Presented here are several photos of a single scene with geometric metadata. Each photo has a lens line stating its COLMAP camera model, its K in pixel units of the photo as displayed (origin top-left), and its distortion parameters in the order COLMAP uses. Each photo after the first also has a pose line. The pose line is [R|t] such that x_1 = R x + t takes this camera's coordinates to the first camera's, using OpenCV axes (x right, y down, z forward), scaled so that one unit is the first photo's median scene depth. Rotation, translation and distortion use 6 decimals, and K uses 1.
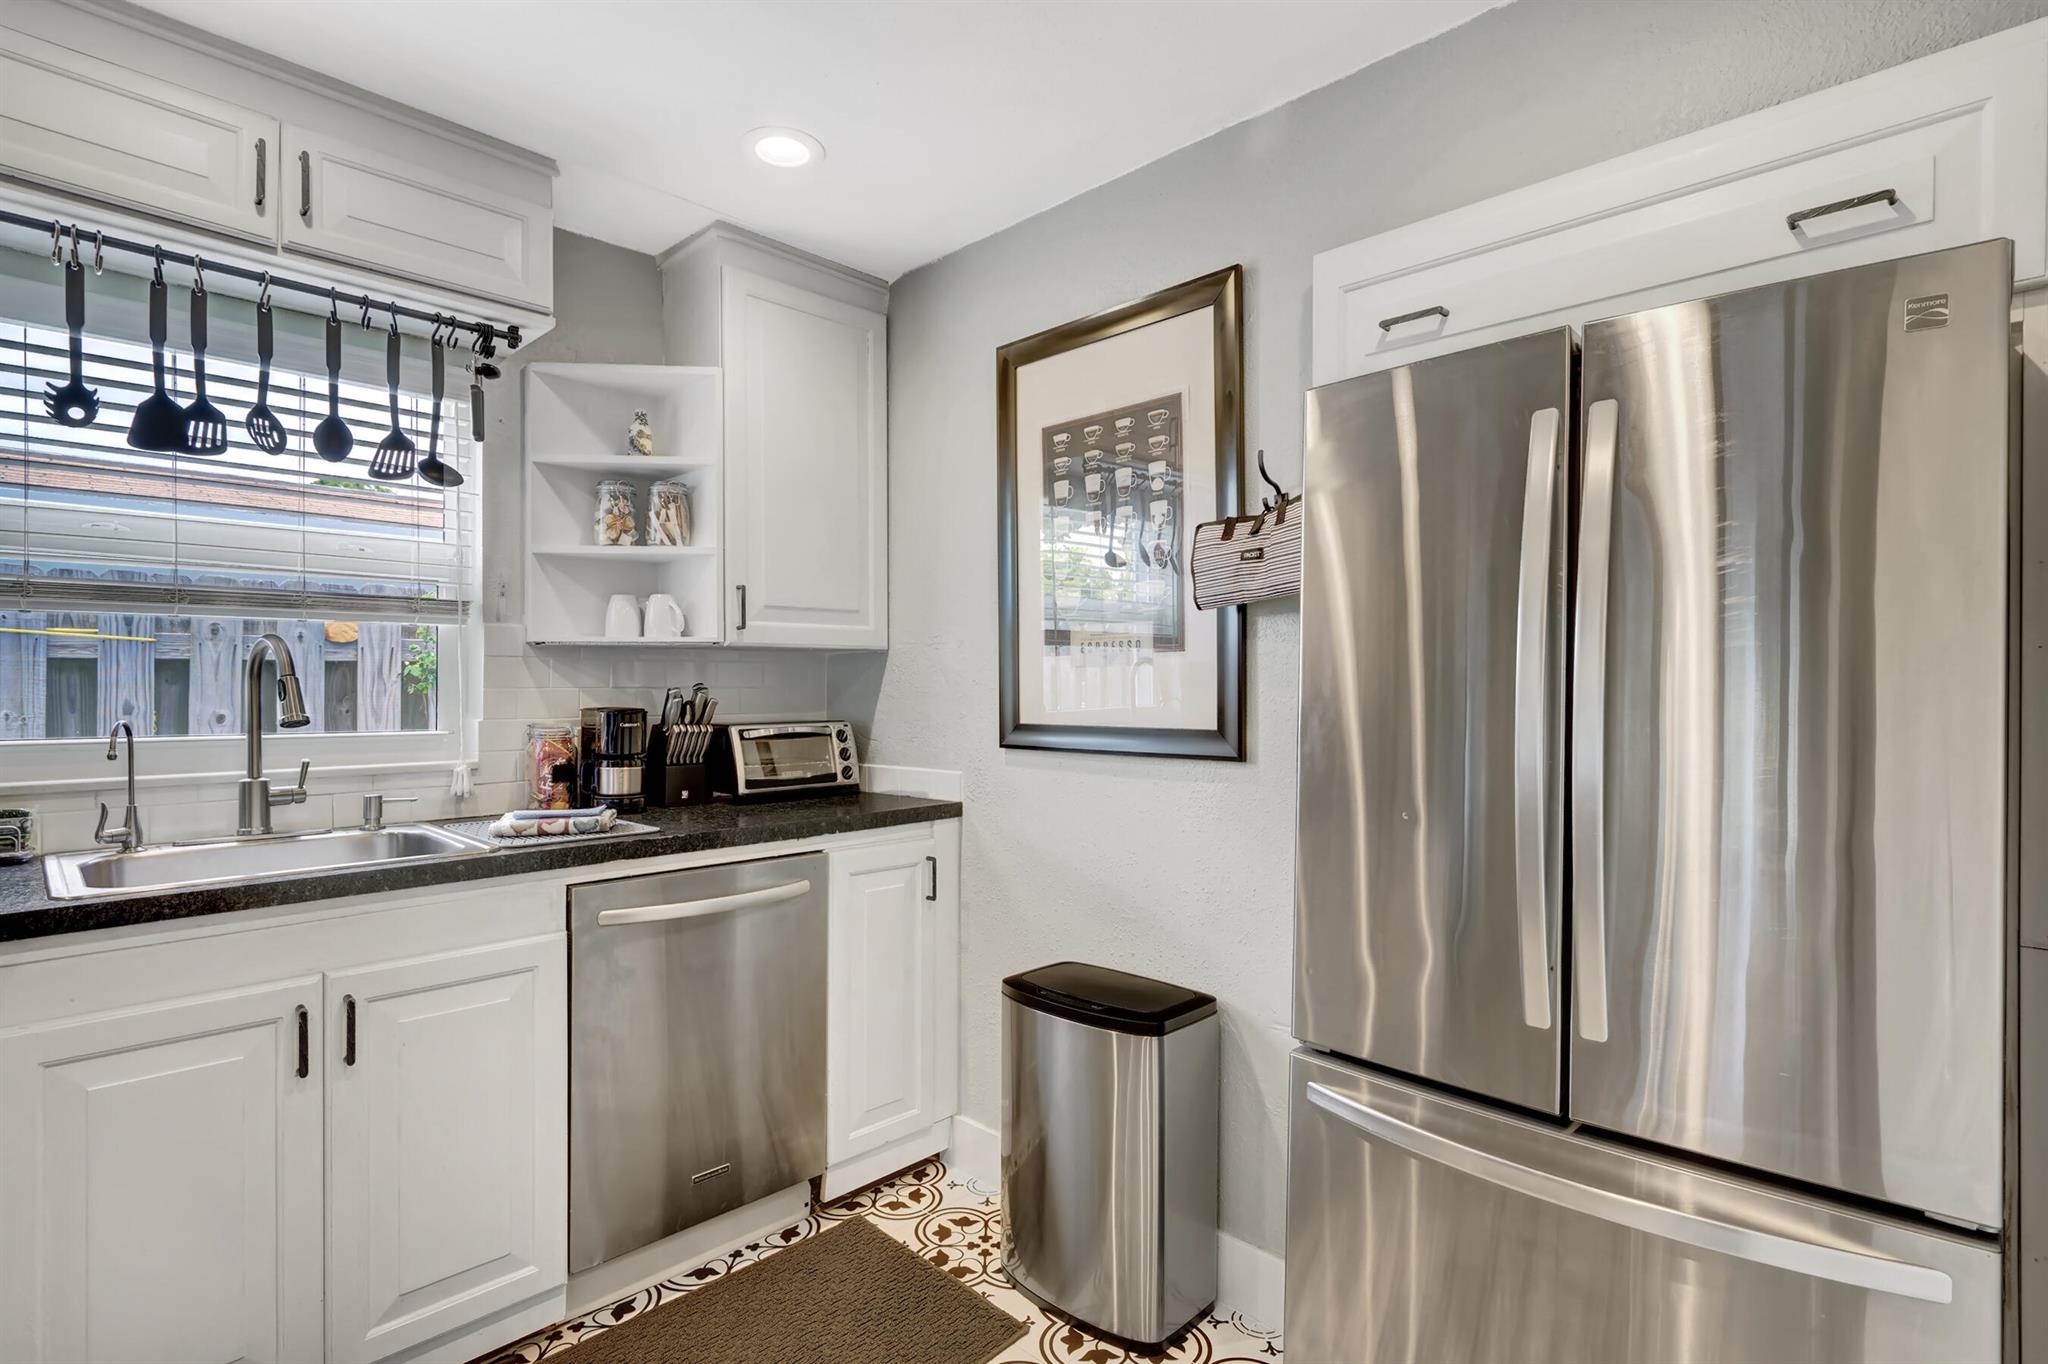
lens RADIAL K [[1024.1, 0, 1002.4], [0, 1024.1, 692.4], [0, 0, 1]] dist [0.002953, 0.001529]
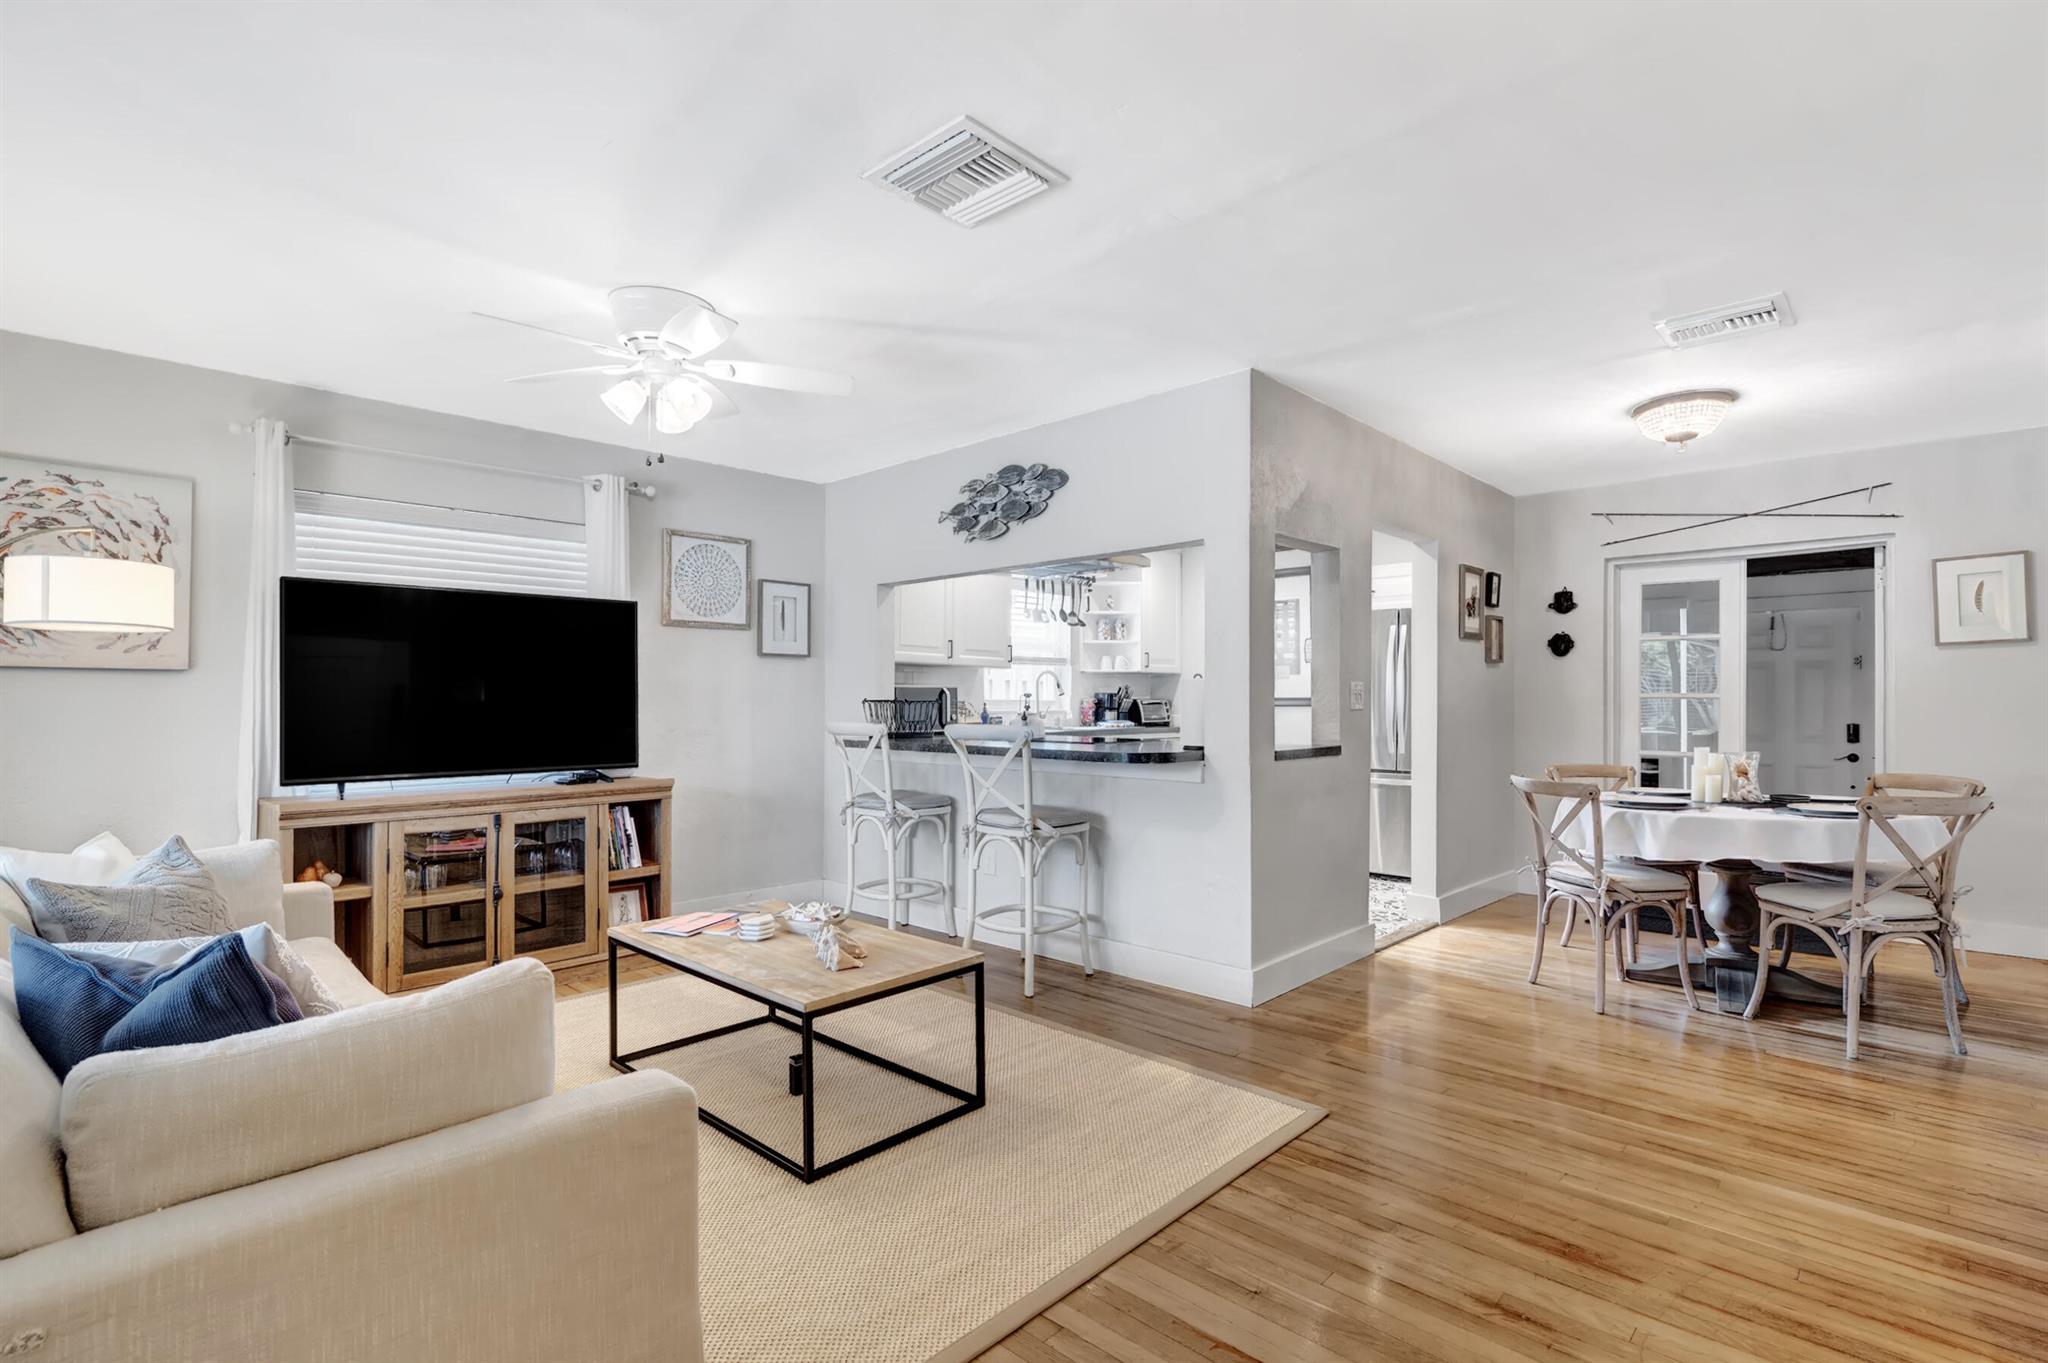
lens RADIAL K [[952.7, 0, 1017.9], [0, 952.7, 687.2], [0, 0, 1]] dist [-0.003548, -0.000176]
pose [[0.999807, -0.000082, 0.019653, -0.849963], [0.000526, 0.999744, -0.022611, 0.075485], [-0.019646, 0.022617, 0.999551, -2.244638]]
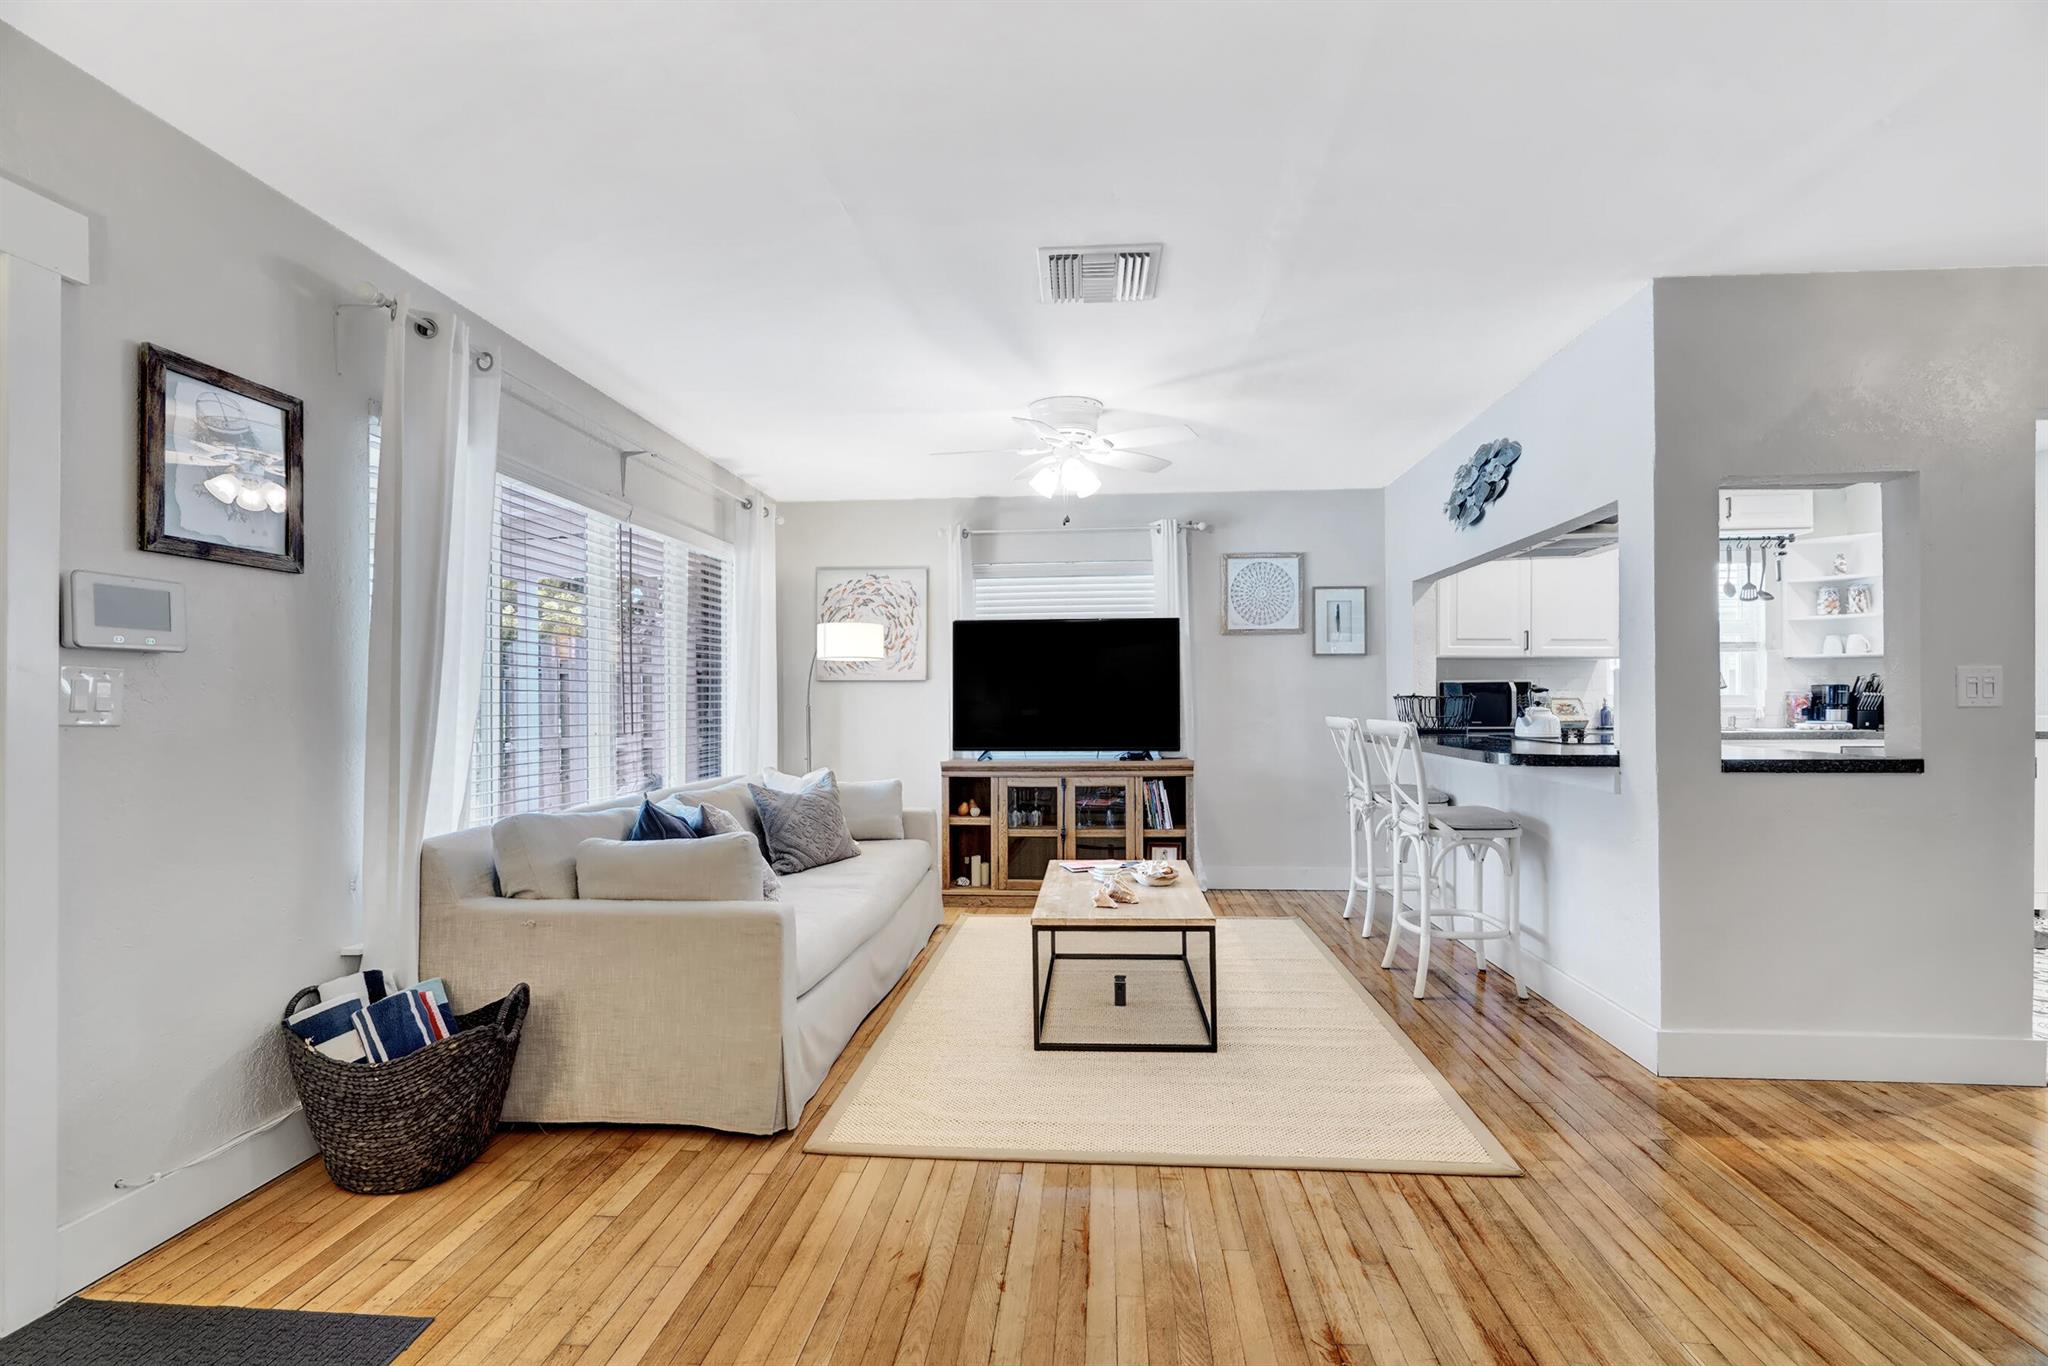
lens RADIAL K [[918.6, 0, 1034.2], [0, 918.6, 688.7], [0, 0, 1]] dist [-0.000767, 0.000160]
pose [[0.654155, -0.012081, -0.756264, 0.015684], [-0.002090, 0.999840, -0.017780, 0.079350], [0.756358, 0.013211, 0.654025, -2.086538]]
